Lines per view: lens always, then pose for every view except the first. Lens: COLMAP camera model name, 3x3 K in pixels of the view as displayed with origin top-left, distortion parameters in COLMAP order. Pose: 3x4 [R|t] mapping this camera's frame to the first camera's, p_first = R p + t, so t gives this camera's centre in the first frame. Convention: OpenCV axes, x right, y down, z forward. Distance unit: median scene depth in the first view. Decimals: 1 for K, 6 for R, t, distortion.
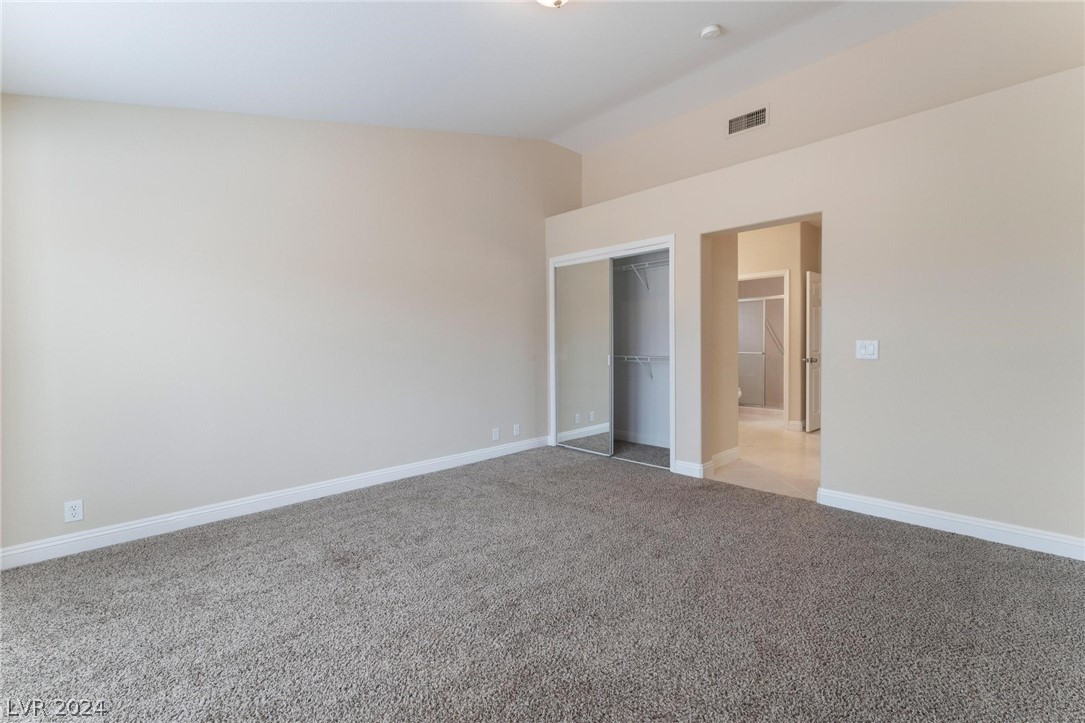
lens RADIAL K [[446.1, 0, 544.8], [0, 446.1, 359.5], [0, 0, 1]] dist [0.001124, -0.000040]
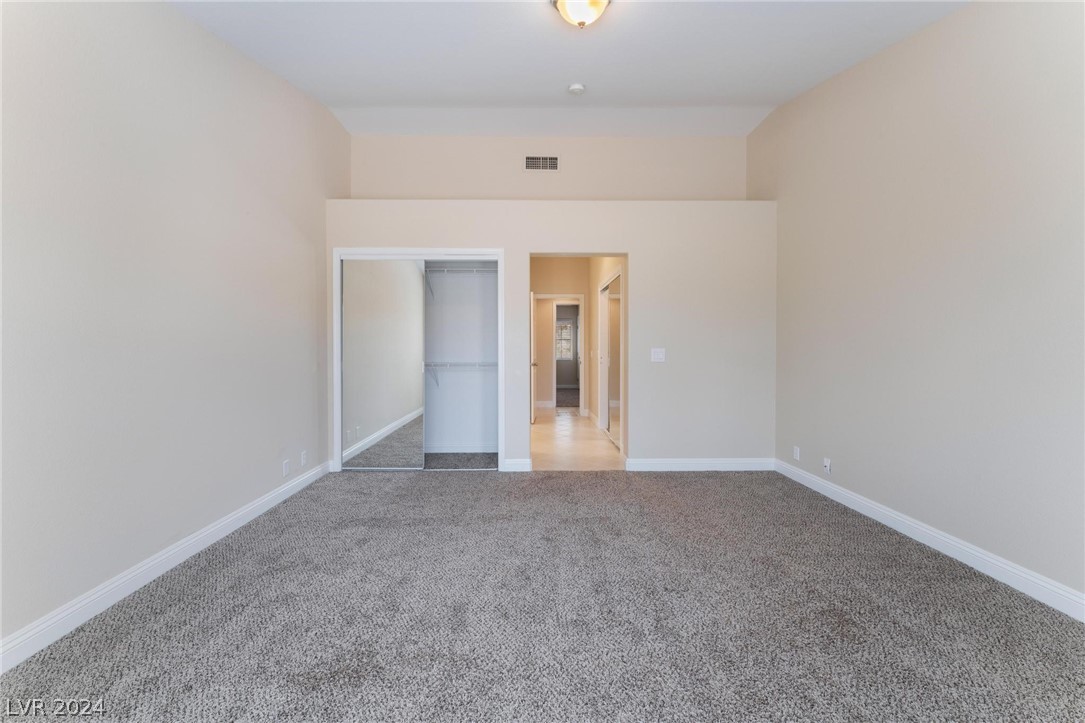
lens RADIAL K [[446.1, 0, 542.4], [0, 446.1, 355.8], [0, 0, 1]] dist [0.001124, -0.000040]
pose [[0.718703, -0.003190, 0.695310, -0.435682], [0.019282, 0.999696, -0.015344, -0.004591], [-0.695049, 0.024435, 0.718547, 0.188644]]
